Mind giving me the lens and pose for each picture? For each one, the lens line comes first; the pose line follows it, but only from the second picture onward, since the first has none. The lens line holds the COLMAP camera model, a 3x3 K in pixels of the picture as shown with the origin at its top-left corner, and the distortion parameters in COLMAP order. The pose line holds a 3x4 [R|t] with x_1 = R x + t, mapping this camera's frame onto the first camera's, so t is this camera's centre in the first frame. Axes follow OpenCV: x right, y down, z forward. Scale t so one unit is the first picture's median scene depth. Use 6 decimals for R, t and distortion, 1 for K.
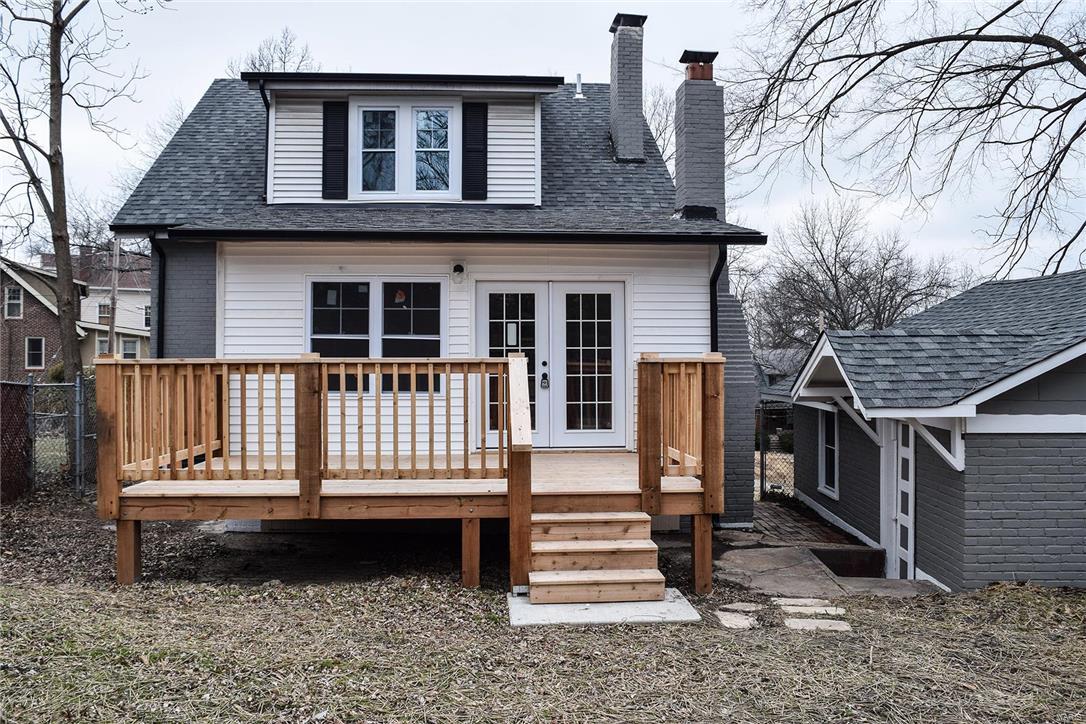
lens RADIAL K [[850.9, 0, 543.2], [0, 850.9, 363.2], [0, 0, 1]] dist [-0.096928, 0.024116]
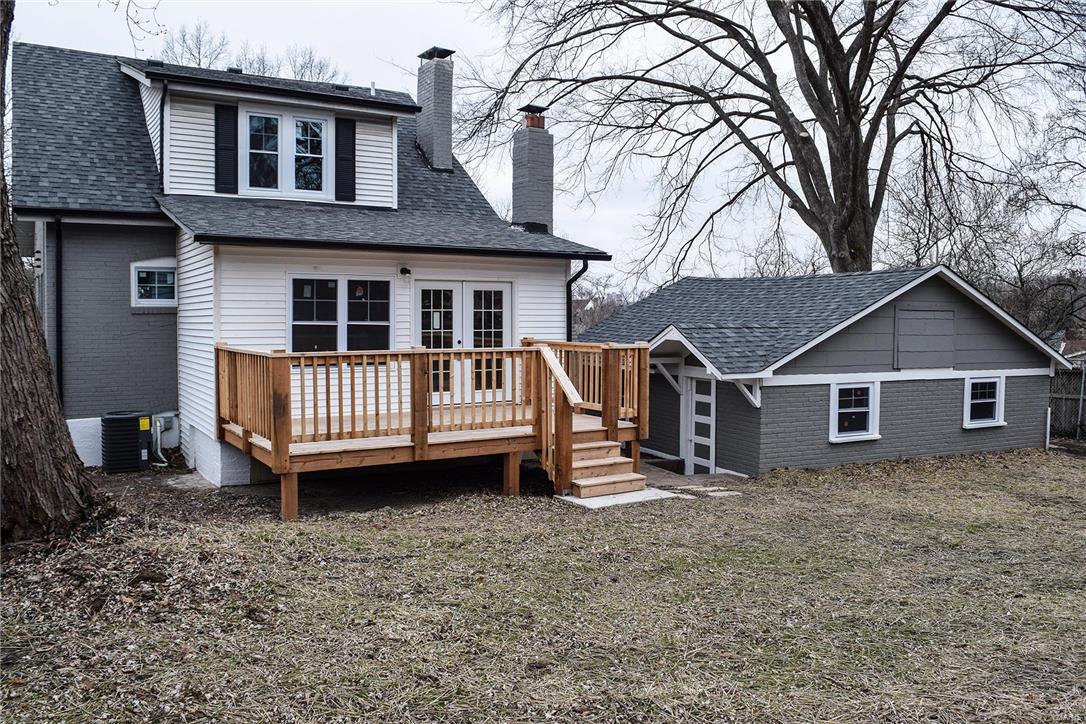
lens RADIAL K [[850.9, 0, 543.7], [0, 850.9, 361.8], [0, 0, 1]] dist [-0.096928, 0.024116]
pose [[0.881266, -0.021280, 0.472141, -0.517156], [-0.006737, 0.998319, 0.057570, -0.046818], [-0.472572, -0.053915, 0.879641, -0.250080]]
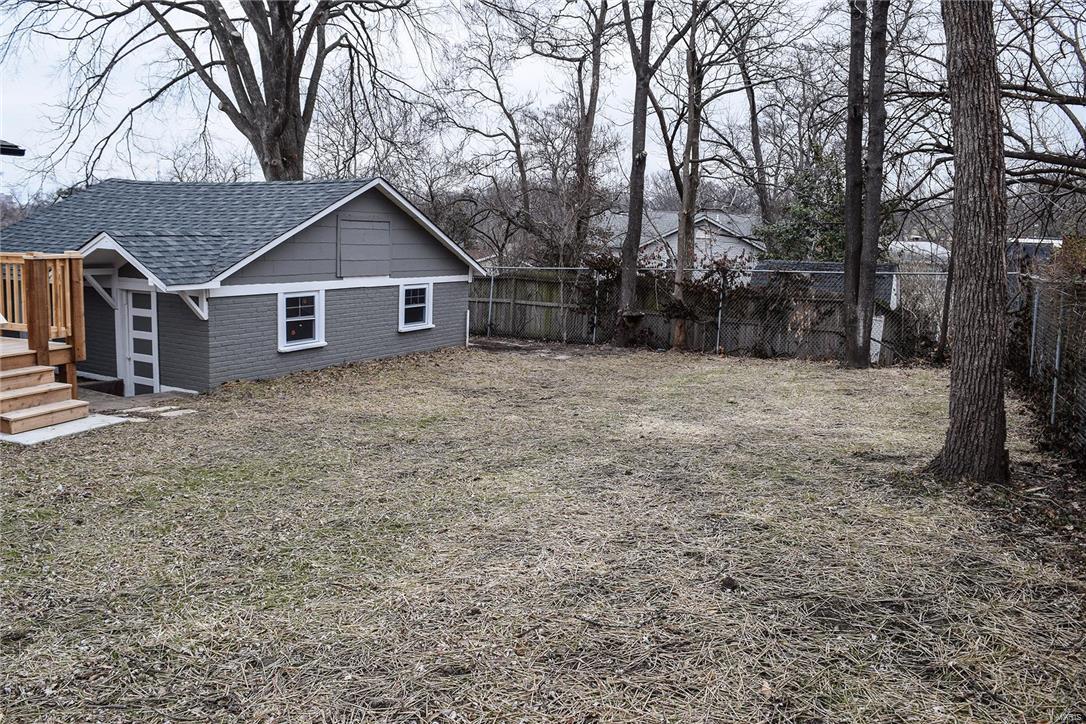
lens RADIAL K [[850.9, 0, 537.9], [0, 850.9, 359.3], [0, 0, 1]] dist [-0.096928, 0.024116]
pose [[0.411470, -0.119509, 0.903554, -0.532553], [-0.036731, 0.988386, 0.147456, -0.046478], [-0.910683, -0.093862, 0.402302, -0.213217]]
